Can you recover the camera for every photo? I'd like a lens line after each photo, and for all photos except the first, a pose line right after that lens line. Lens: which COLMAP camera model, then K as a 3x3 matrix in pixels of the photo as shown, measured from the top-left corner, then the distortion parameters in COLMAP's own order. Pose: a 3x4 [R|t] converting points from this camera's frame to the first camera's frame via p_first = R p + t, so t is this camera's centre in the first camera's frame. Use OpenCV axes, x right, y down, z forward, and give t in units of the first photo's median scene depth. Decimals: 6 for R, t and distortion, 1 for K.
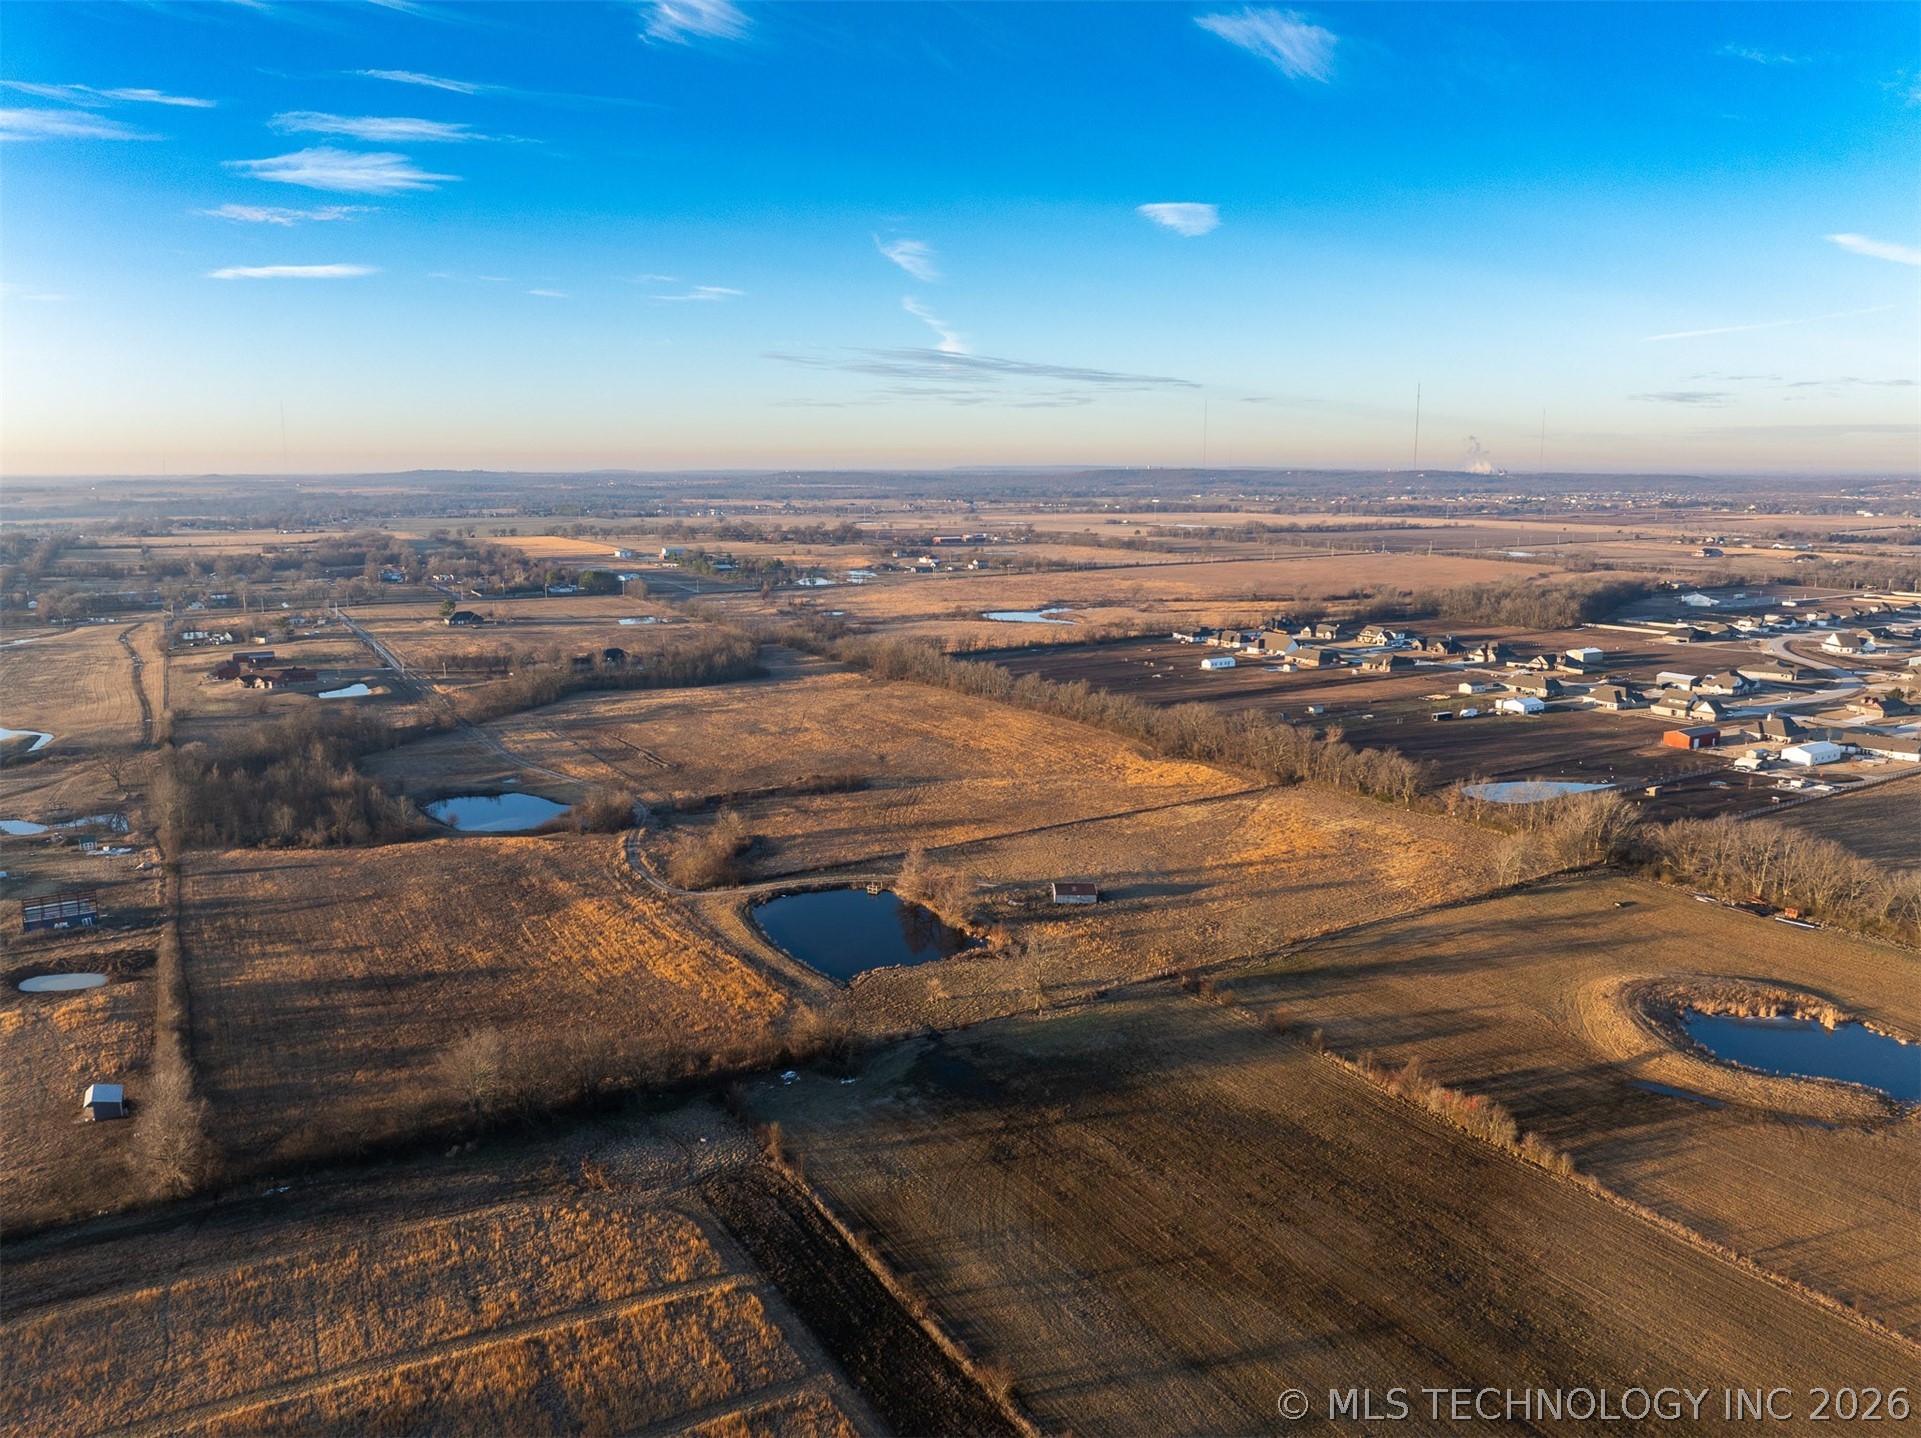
lens RADIAL K [[1357.4, 0, 963.8], [0, 1357.4, 720.8], [0, 0, 1]] dist [-0.037525, -0.001106]
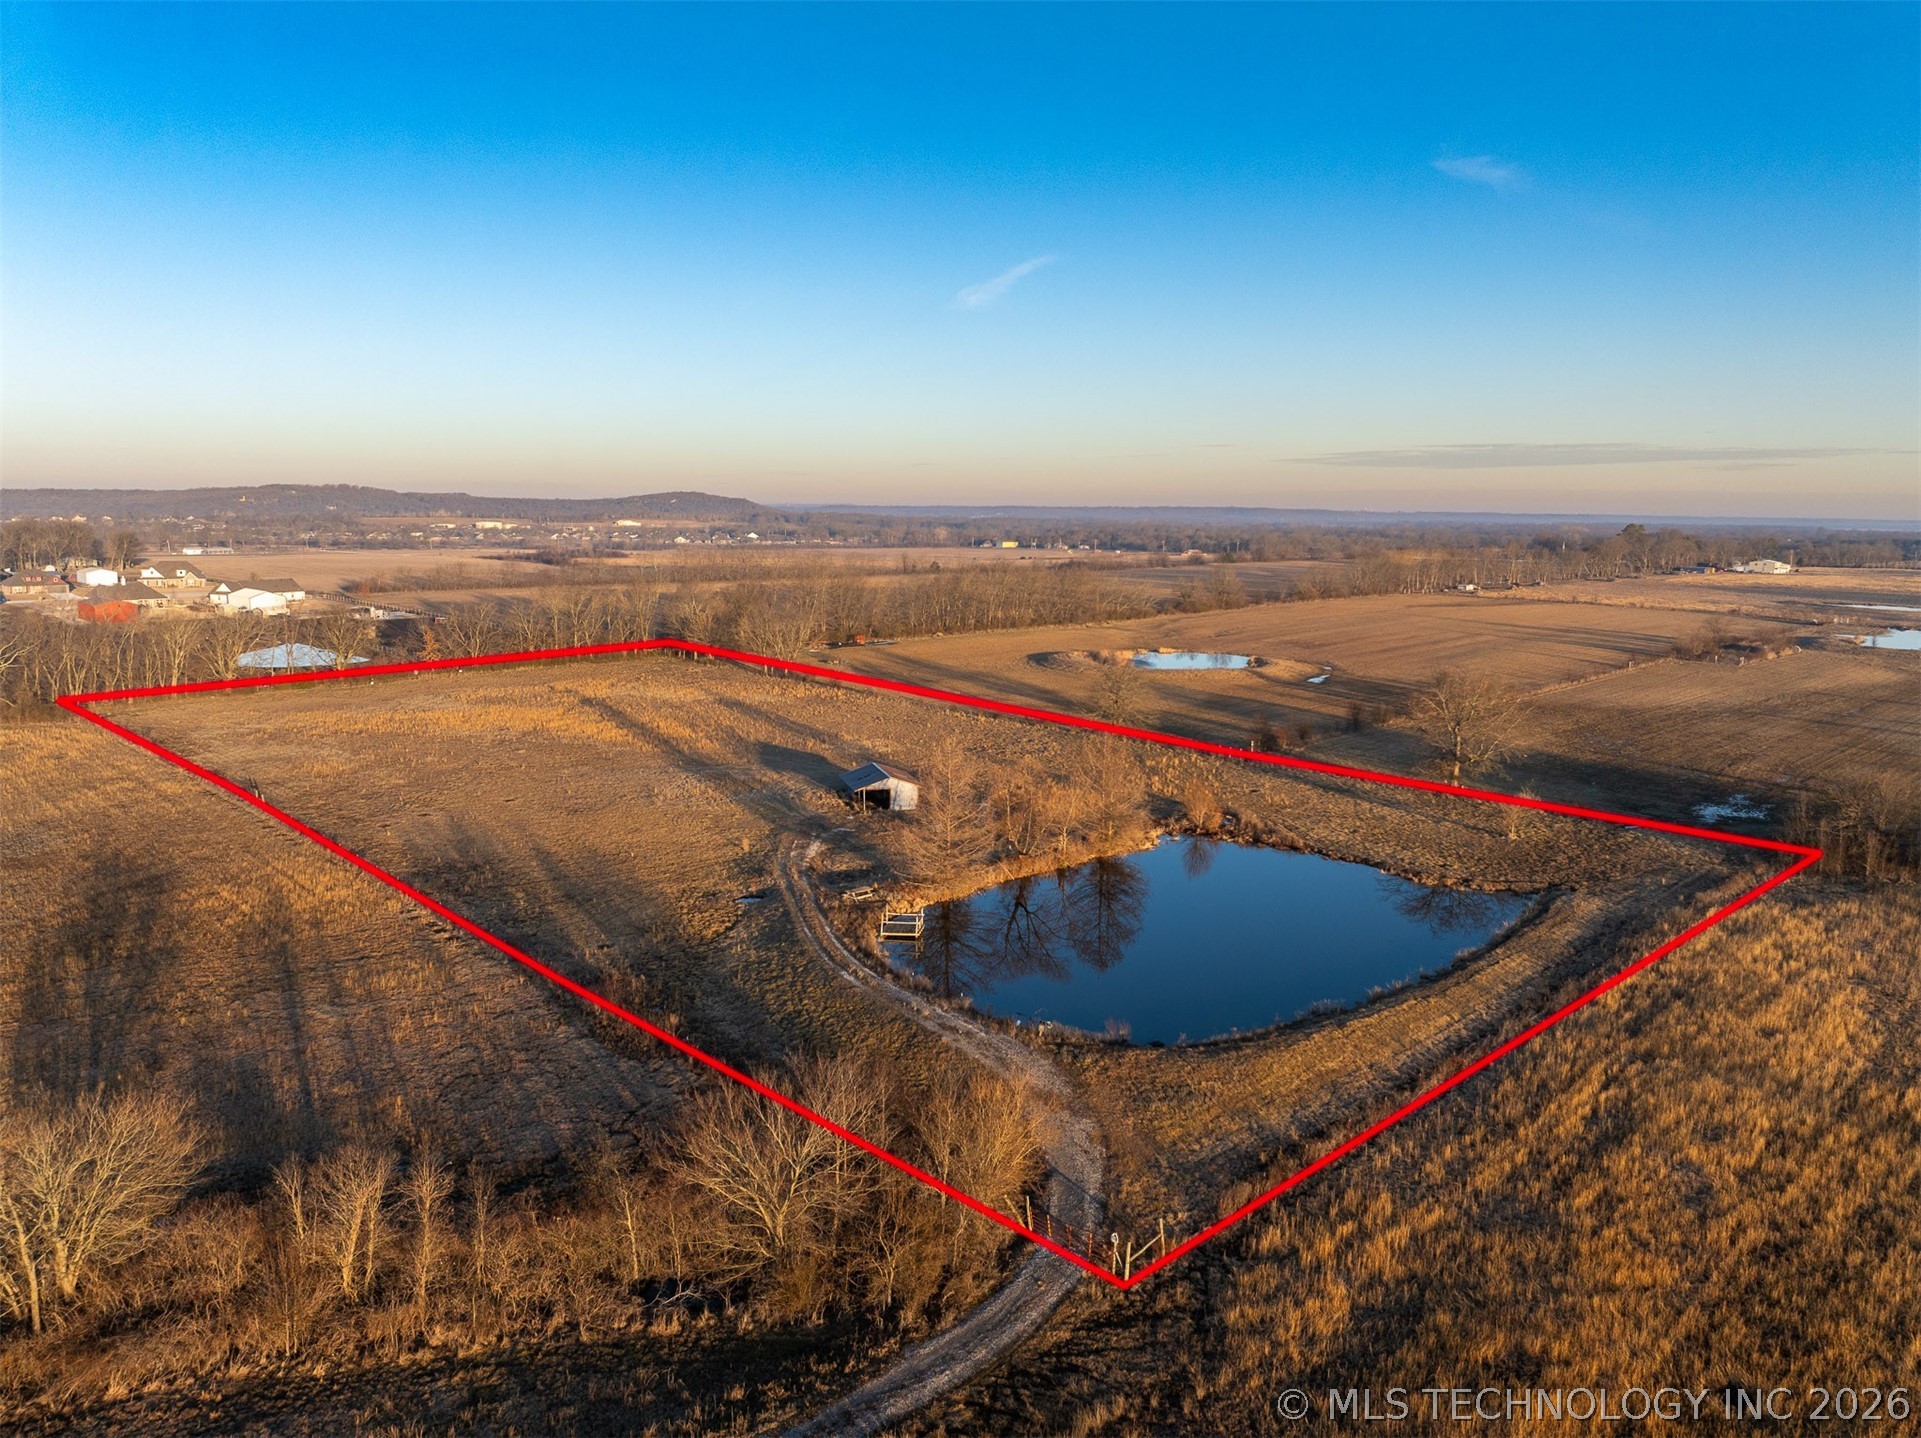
lens RADIAL K [[1357.4, 0, 965.0], [0, 1357.4, 704.6], [0, 0, 1]] dist [-0.037525, -0.001106]
pose [[-0.248685, -0.138820, 0.958585, -0.368567], [0.169752, 0.968112, 0.184239, 0.009313], [-0.953593, 0.208539, -0.217190, 0.990418]]
